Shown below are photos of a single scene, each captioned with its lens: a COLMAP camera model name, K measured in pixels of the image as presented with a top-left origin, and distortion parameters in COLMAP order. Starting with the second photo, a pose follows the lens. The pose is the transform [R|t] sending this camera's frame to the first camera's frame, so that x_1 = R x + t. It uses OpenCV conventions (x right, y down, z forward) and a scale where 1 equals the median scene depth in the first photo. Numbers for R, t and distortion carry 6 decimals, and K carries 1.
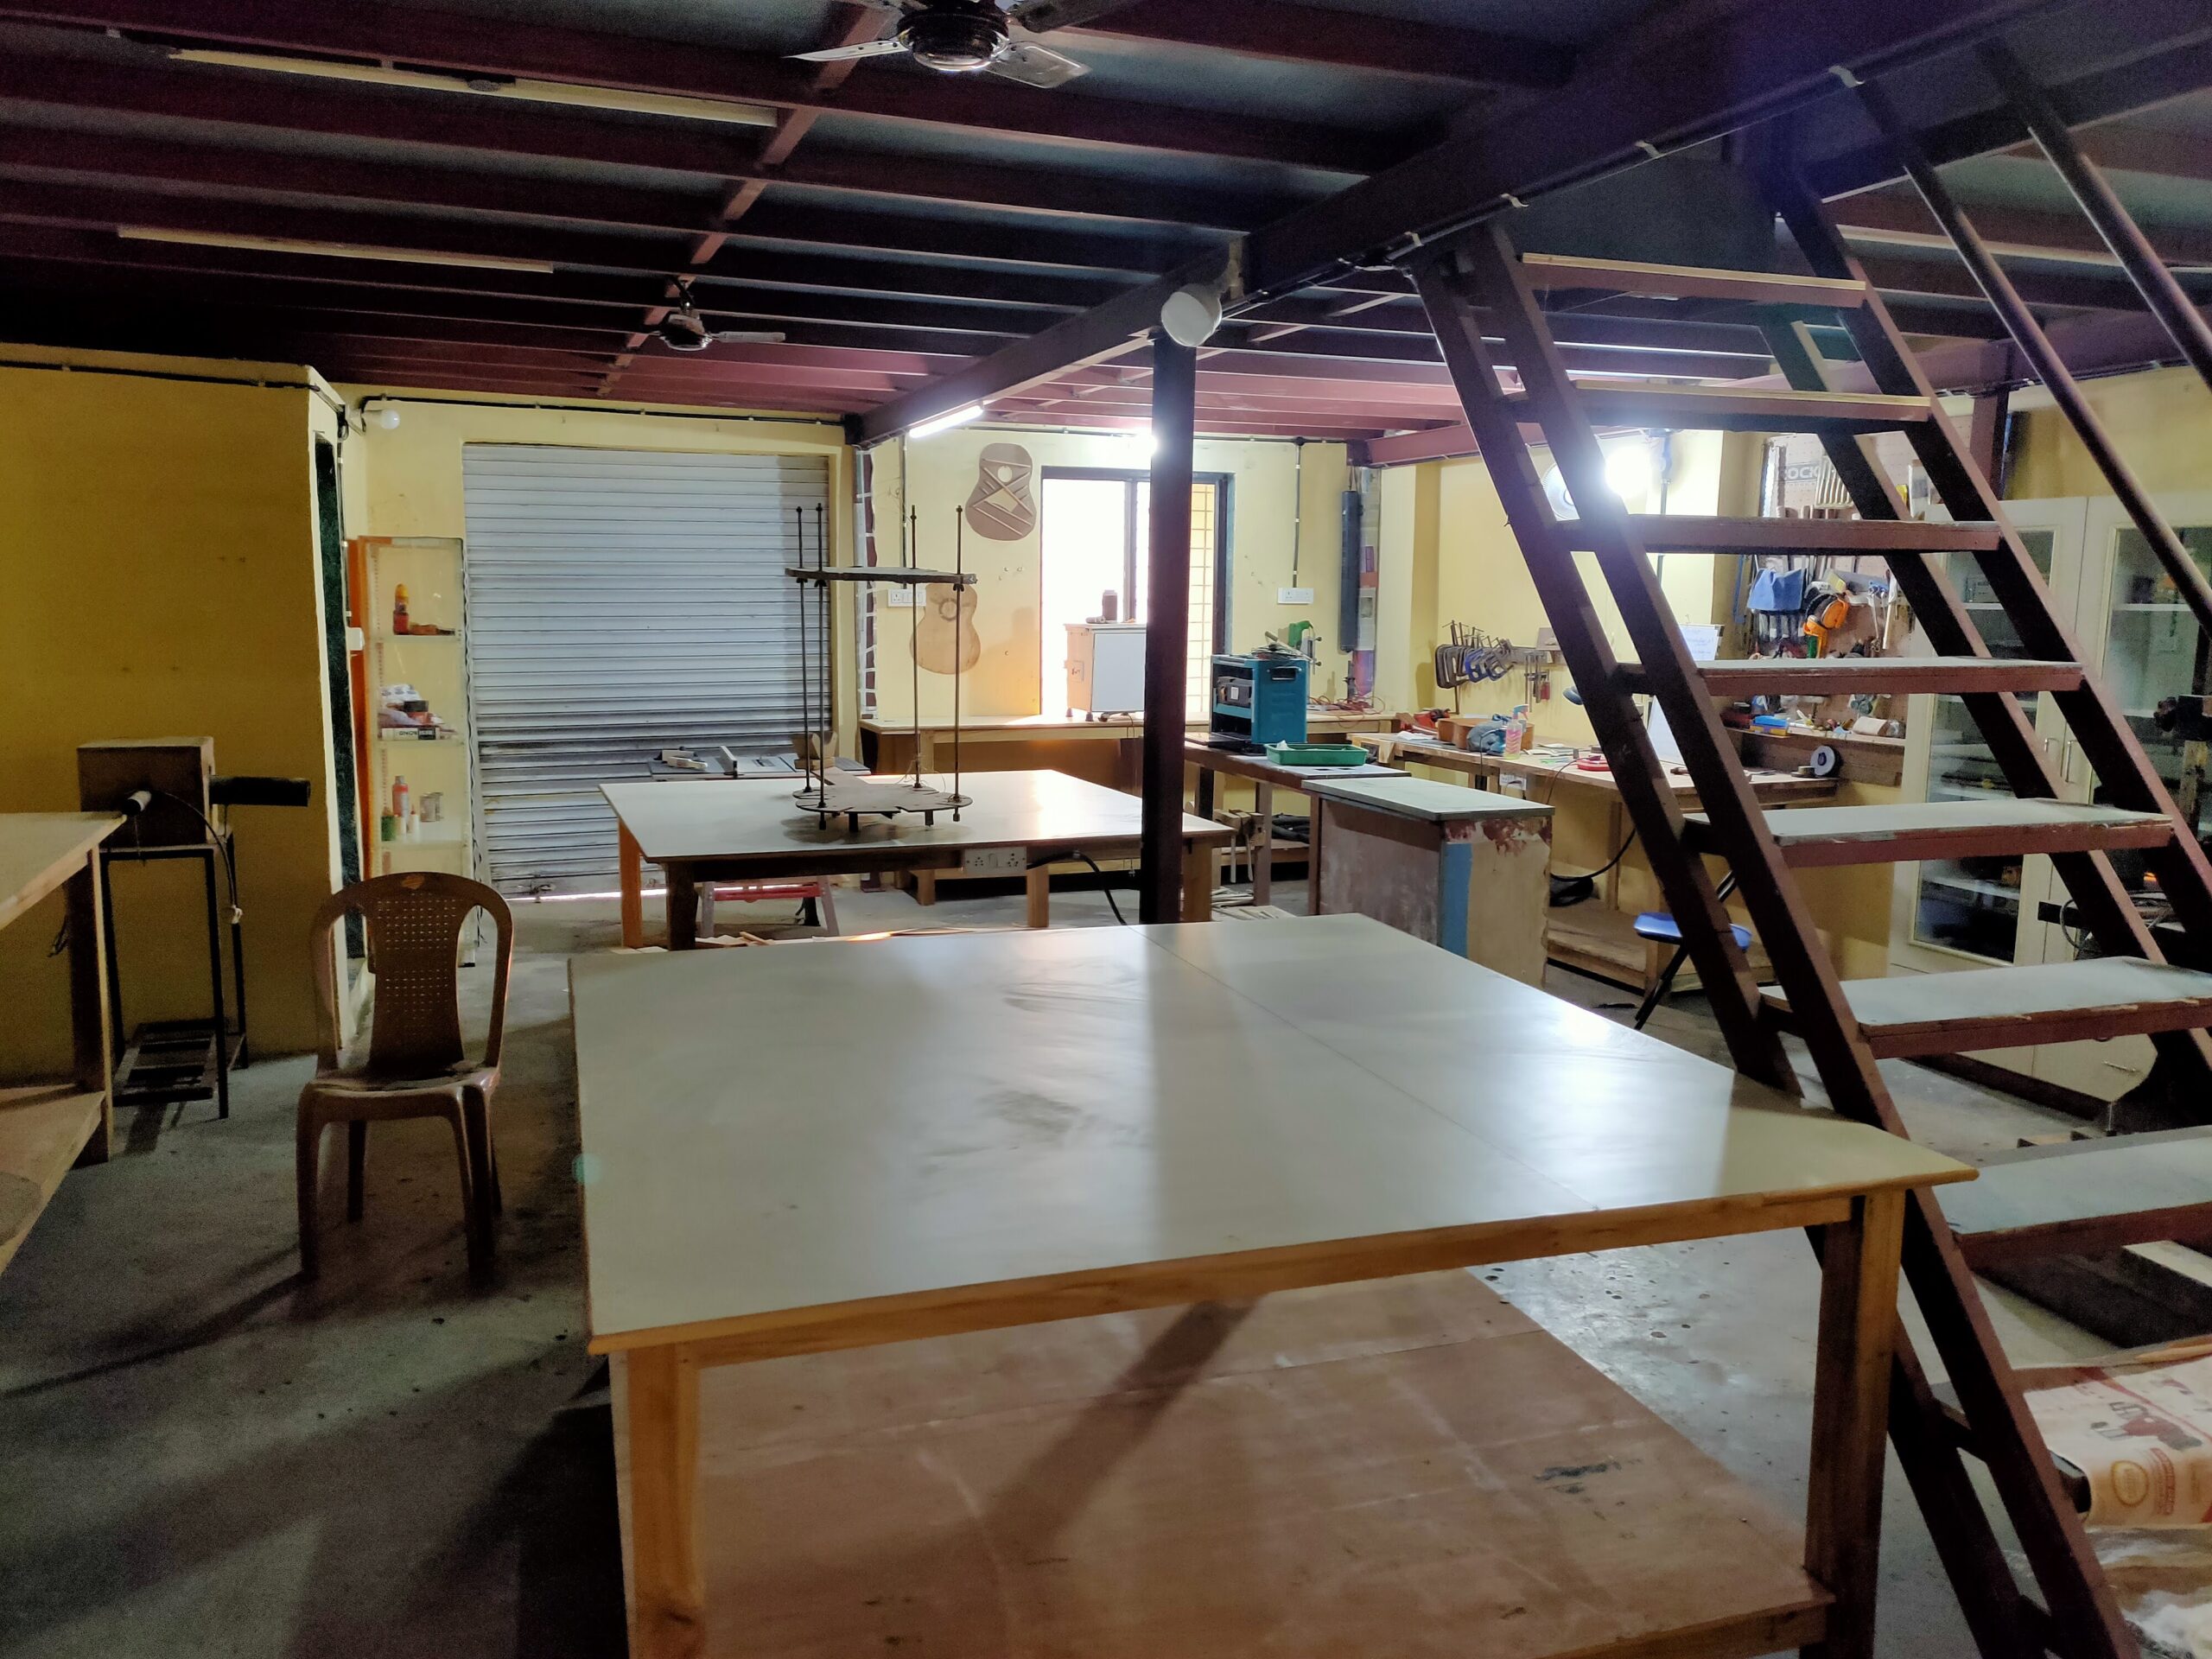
lens RADIAL K [[1662.8, 0, 1097.7], [0, 1662.8, 838.7], [0, 0, 1]] dist [0.042281, -0.032147]
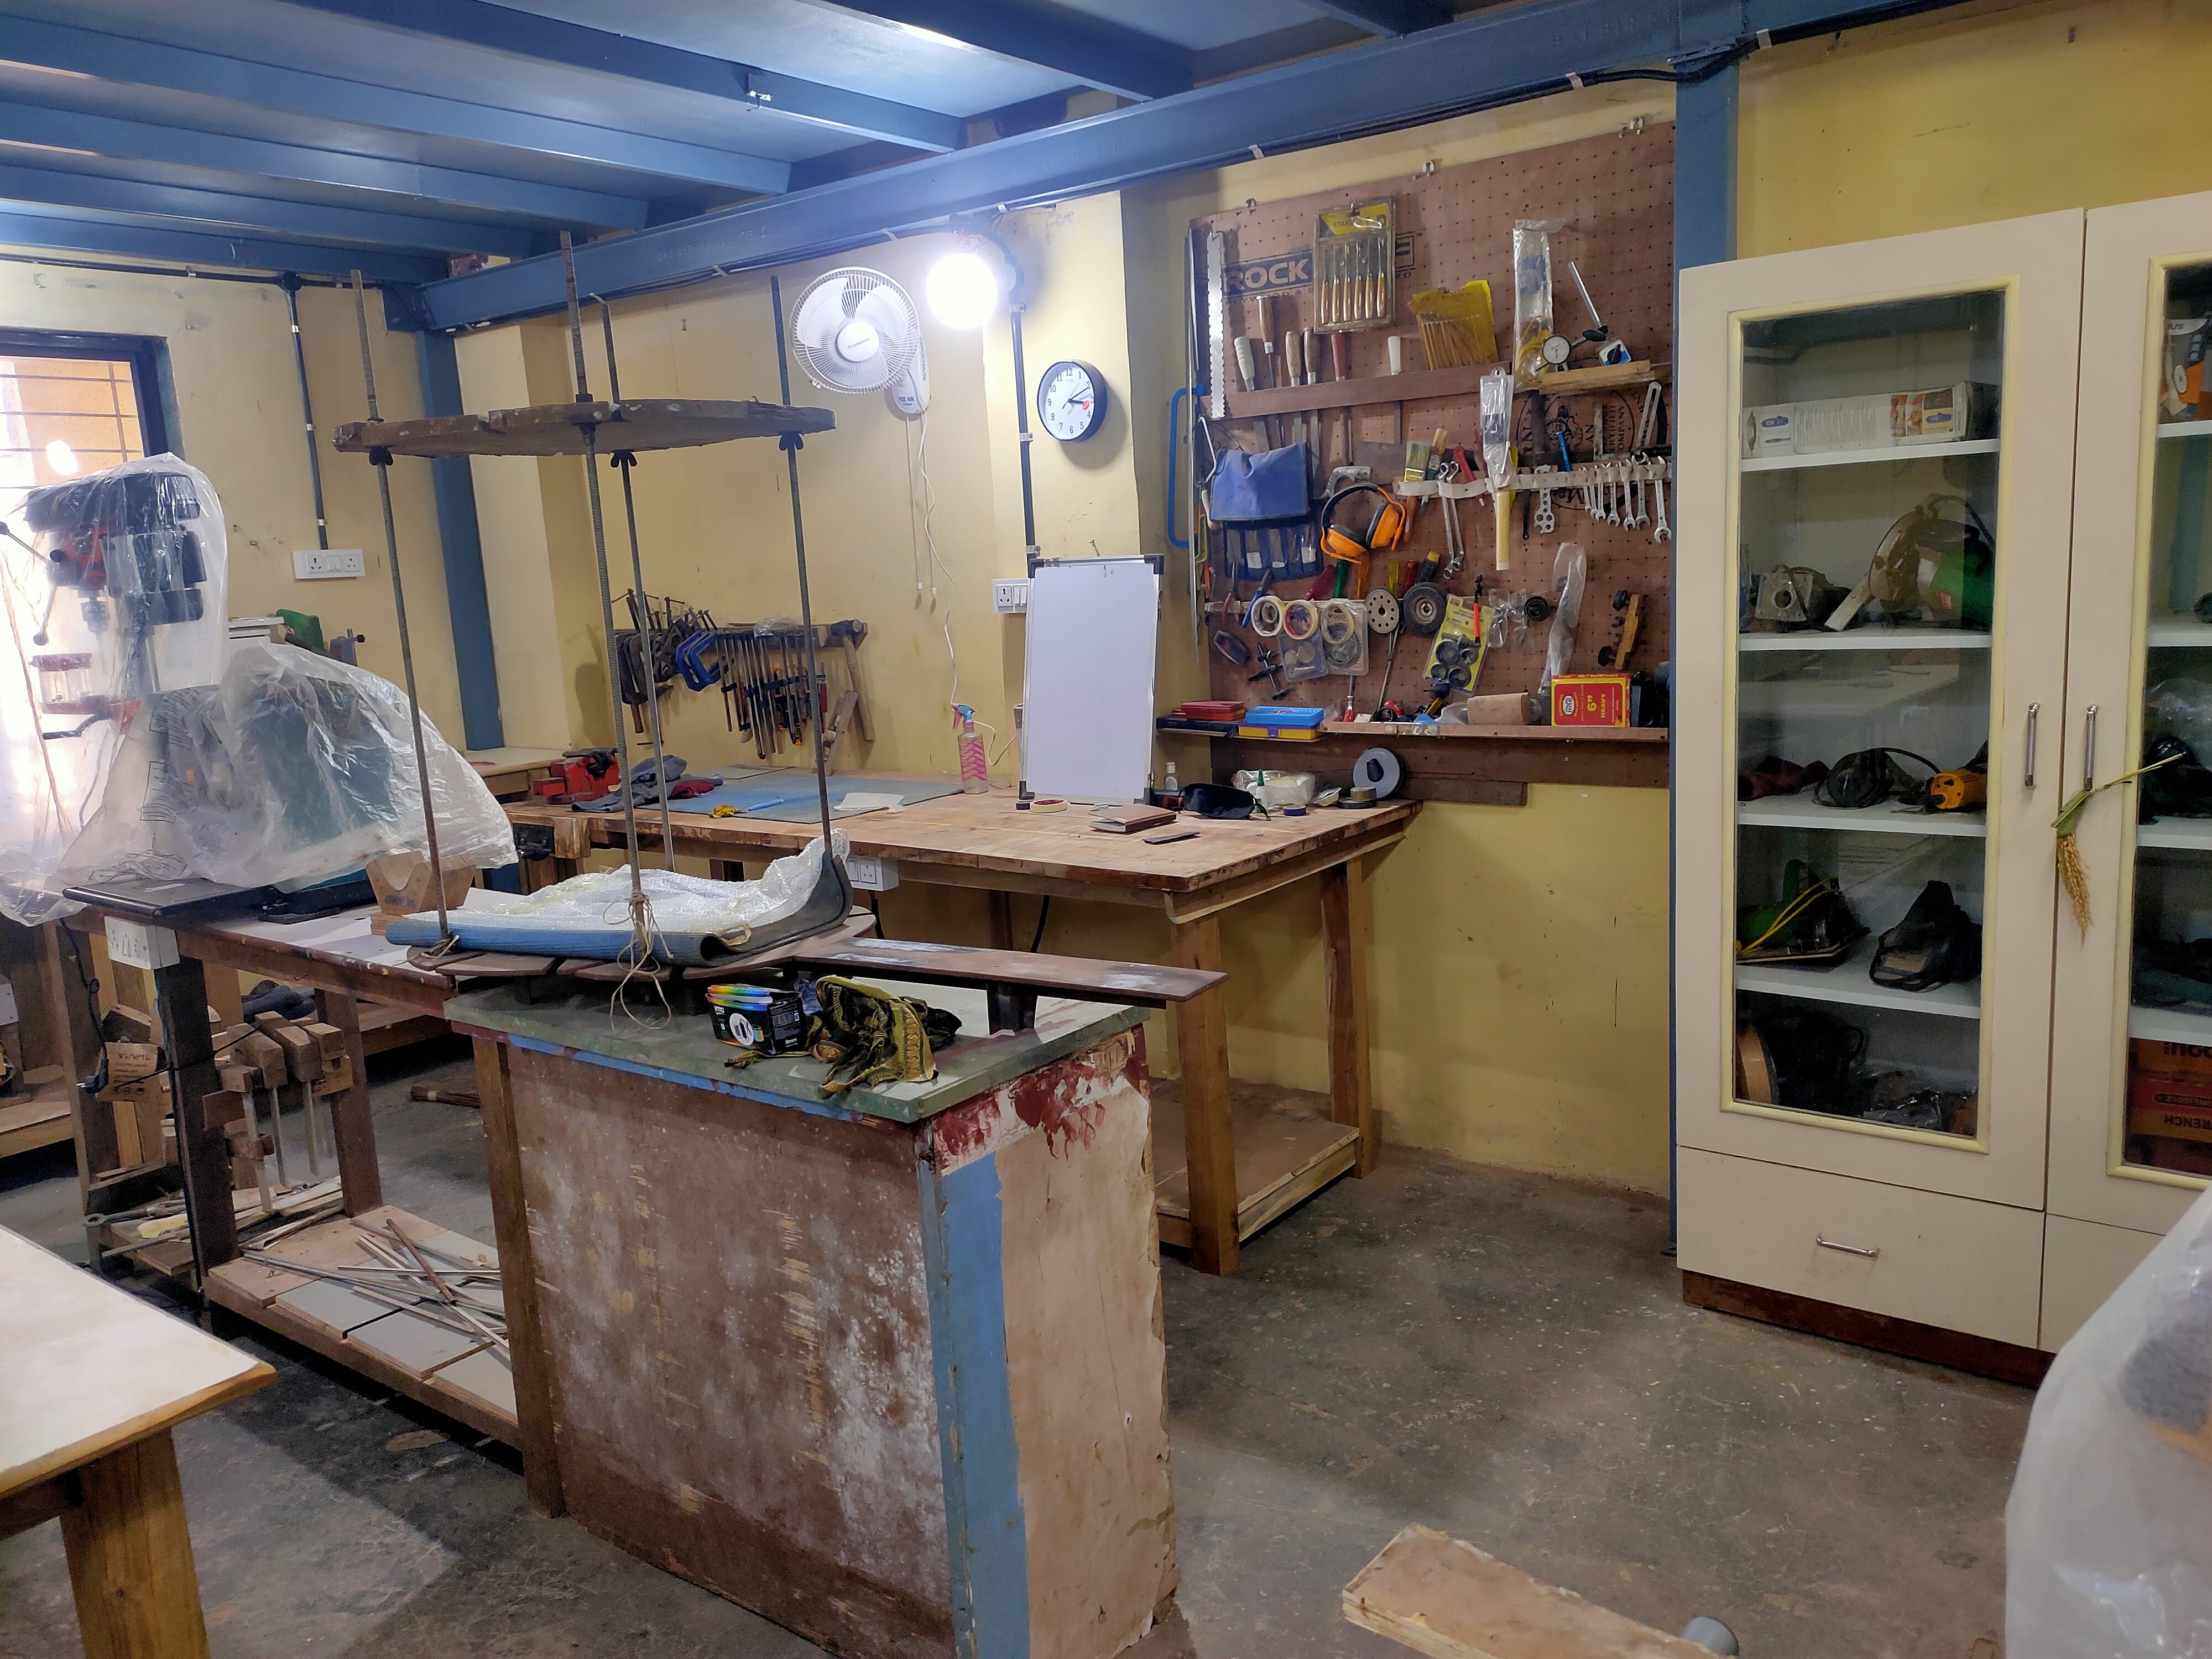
lens RADIAL K [[1662.8, 0, 1109.5], [0, 1662.8, 831.9], [0, 0, 1]] dist [0.042281, -0.032147]
pose [[0.846966, -0.143315, 0.511967, 0.057552], [0.139878, 0.989124, 0.045480, -0.066940], [-0.512917, 0.033093, 0.857800, 0.563391]]
